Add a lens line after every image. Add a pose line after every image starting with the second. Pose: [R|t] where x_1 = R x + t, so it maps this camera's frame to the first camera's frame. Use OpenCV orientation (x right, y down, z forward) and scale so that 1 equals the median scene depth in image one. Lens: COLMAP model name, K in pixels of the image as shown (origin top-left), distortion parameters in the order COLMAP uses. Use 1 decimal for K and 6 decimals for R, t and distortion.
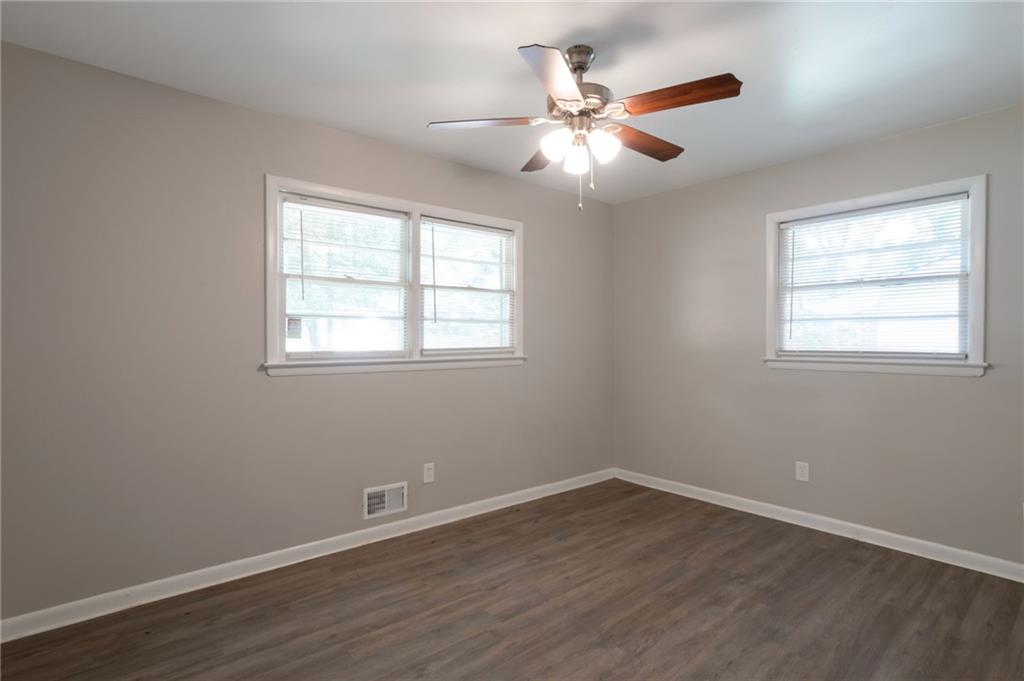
lens RADIAL K [[502.5, 0, 512.0], [0, 502.5, 340.5], [0, 0, 1]] dist [0.003022, 0.001029]
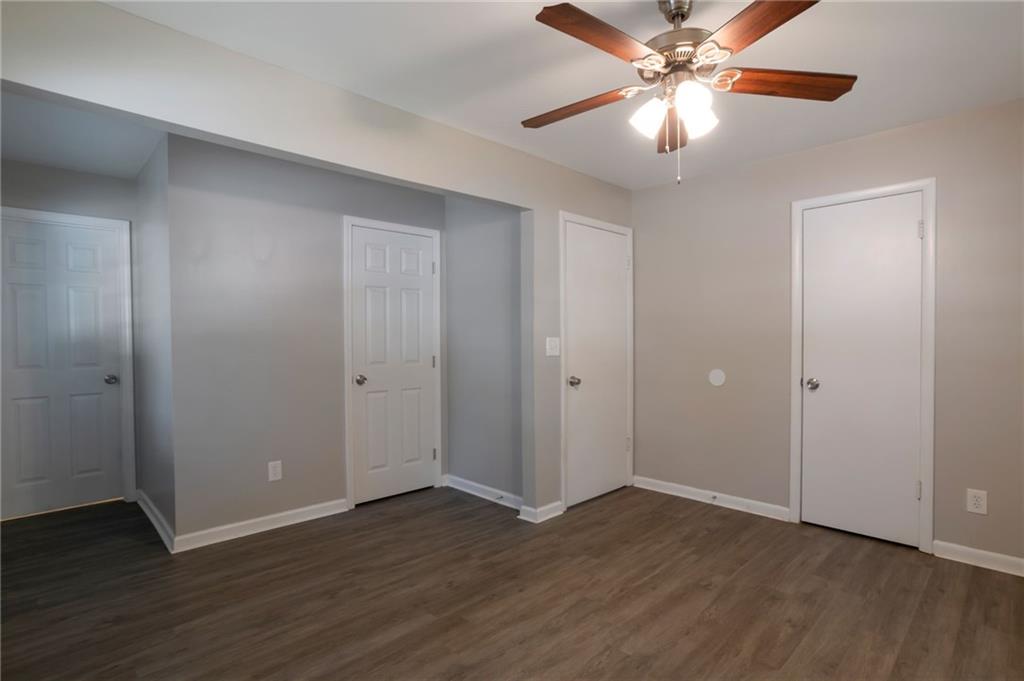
lens RADIAL K [[502.5, 0, 512.0], [0, 502.5, 340.5], [0, 0, 1]] dist [0.003022, 0.001029]
pose [[-0.996399, 0.002021, -0.084759, 0.522754], [-0.000309, 0.999623, 0.027464, -0.019580], [0.084783, 0.027391, -0.996023, 1.956553]]
